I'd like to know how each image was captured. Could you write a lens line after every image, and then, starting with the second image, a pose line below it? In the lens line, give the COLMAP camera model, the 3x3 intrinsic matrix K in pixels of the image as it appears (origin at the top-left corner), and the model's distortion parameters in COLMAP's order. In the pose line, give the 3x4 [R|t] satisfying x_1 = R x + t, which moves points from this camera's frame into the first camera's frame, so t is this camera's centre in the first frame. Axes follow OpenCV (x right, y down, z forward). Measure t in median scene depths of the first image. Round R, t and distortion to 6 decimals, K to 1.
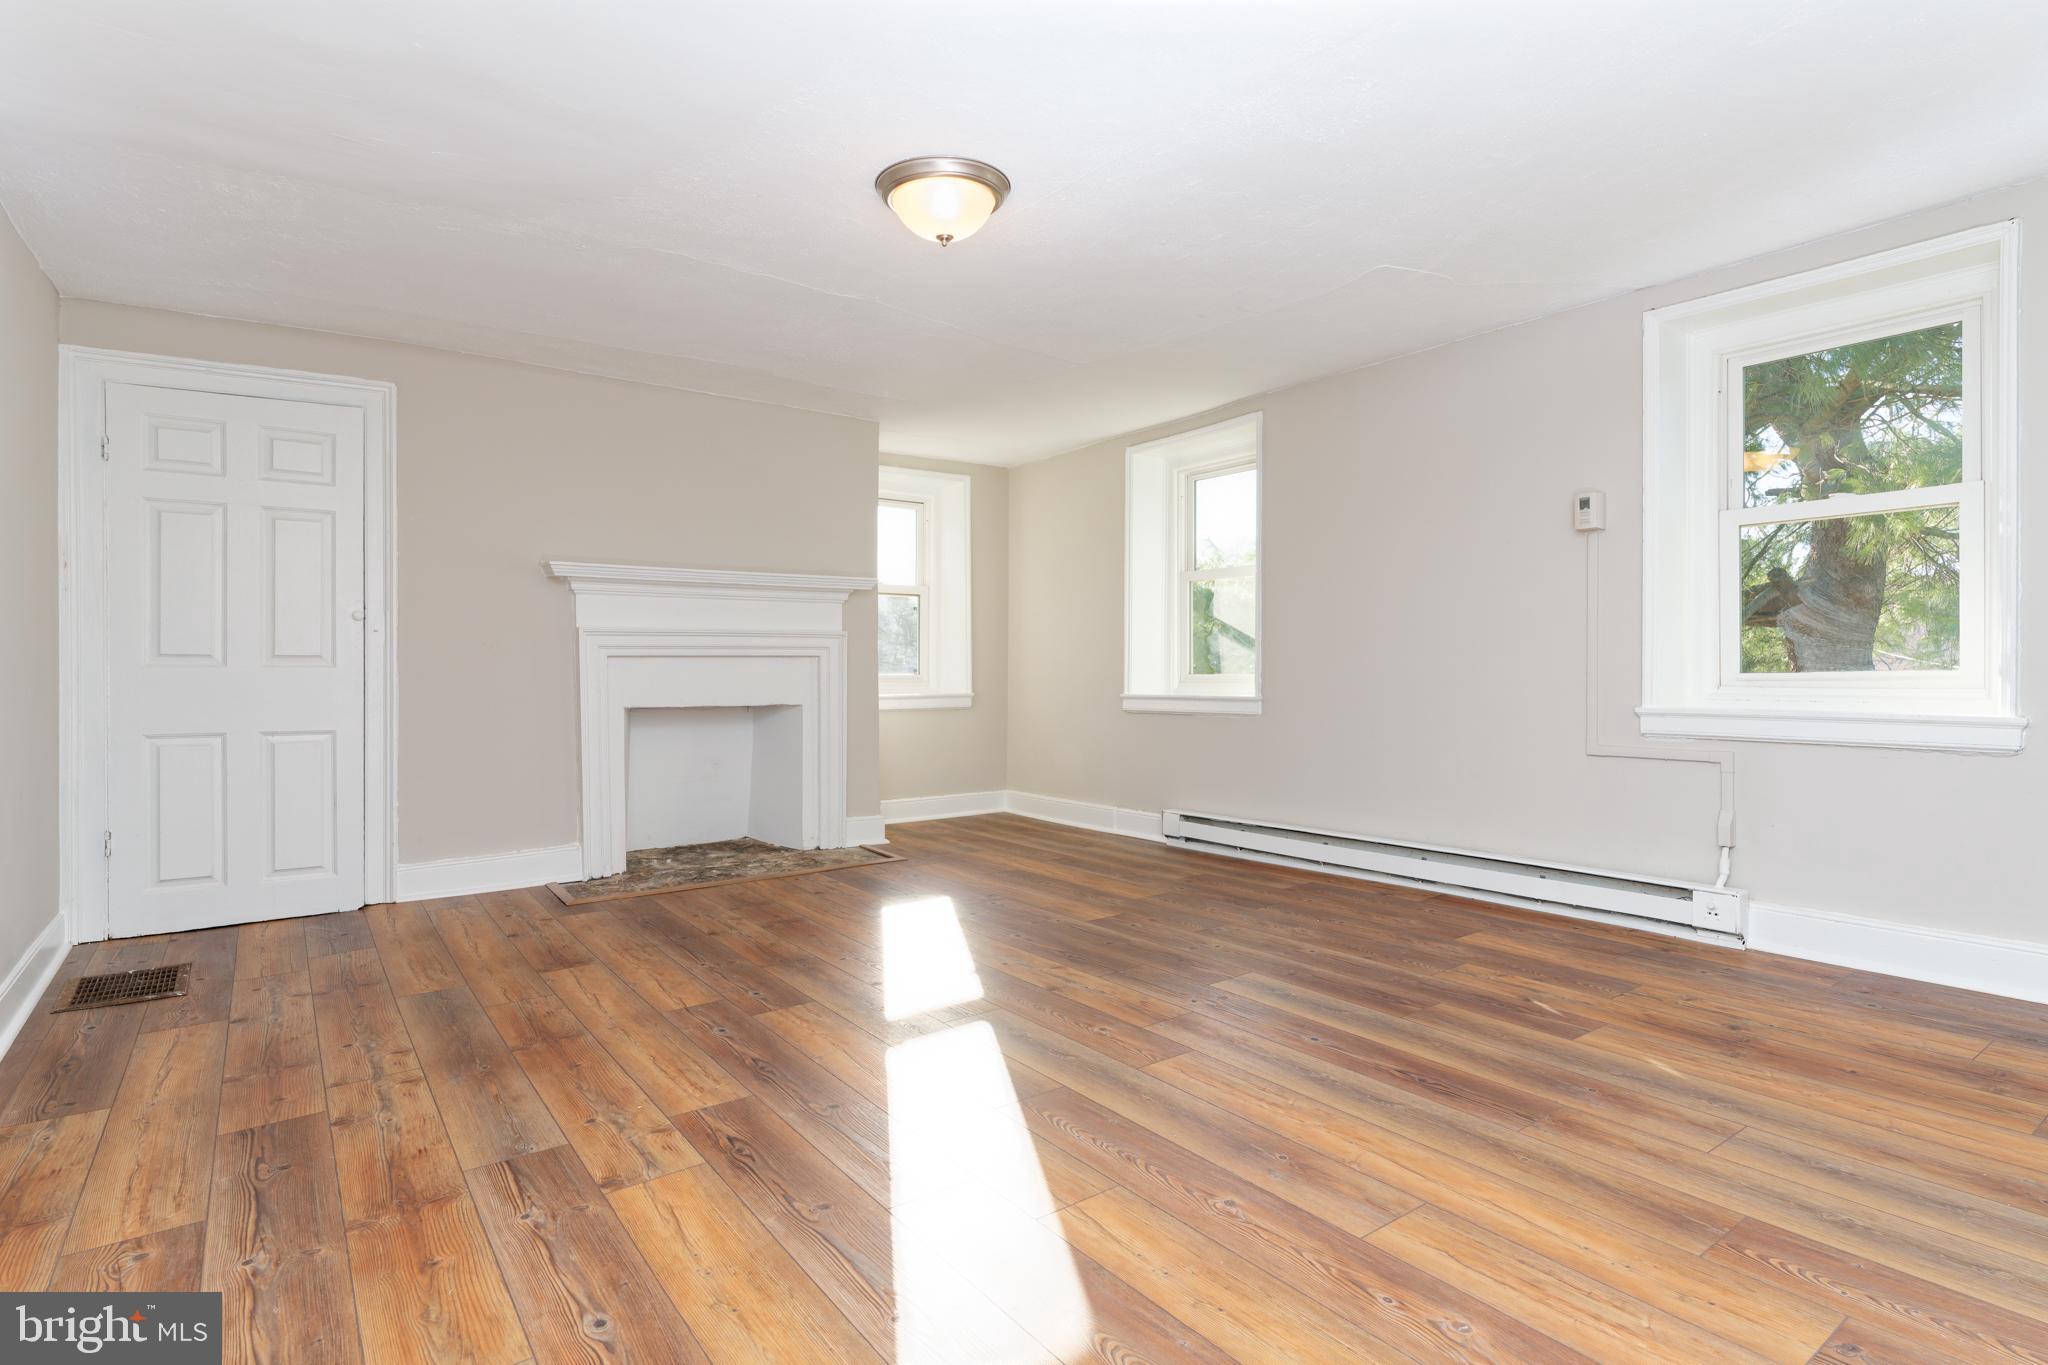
lens RADIAL K [[1041.2, 0, 1024.0], [0, 1041.2, 682.5], [0, 0, 1]] dist [-0.013038, 0.013021]
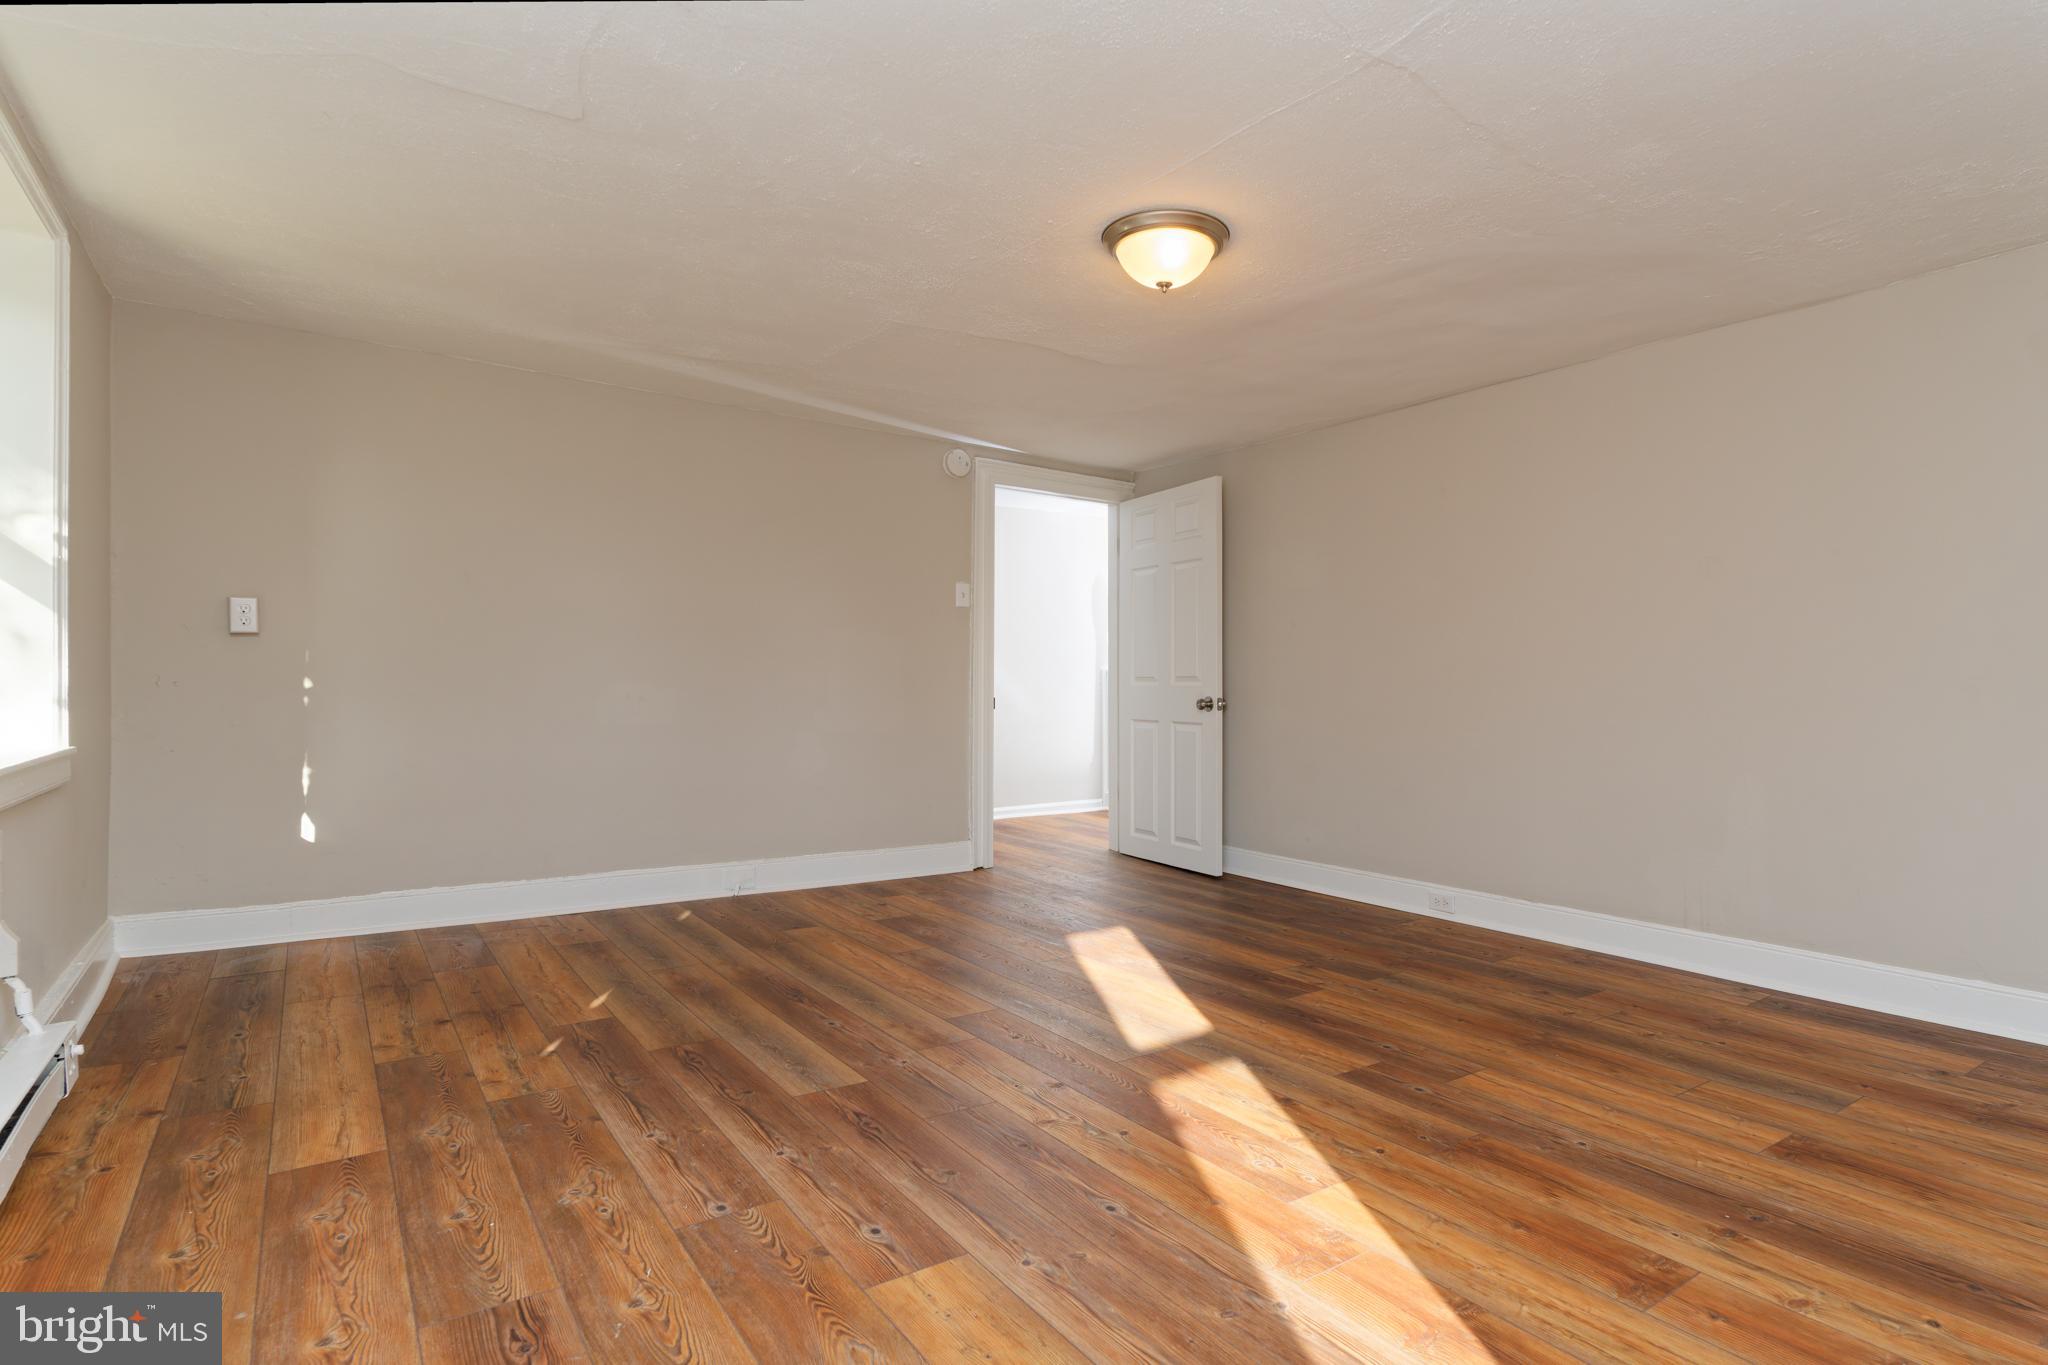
lens RADIAL K [[1041.2, 0, 1024.0], [0, 1041.2, 682.5], [0, 0, 1]] dist [-0.013038, 0.013021]
pose [[-0.998960, 0.002609, 0.045522, 0.019325], [0.003422, 0.999836, 0.017789, -0.043985], [-0.045468, 0.017927, -0.998805, 2.057470]]
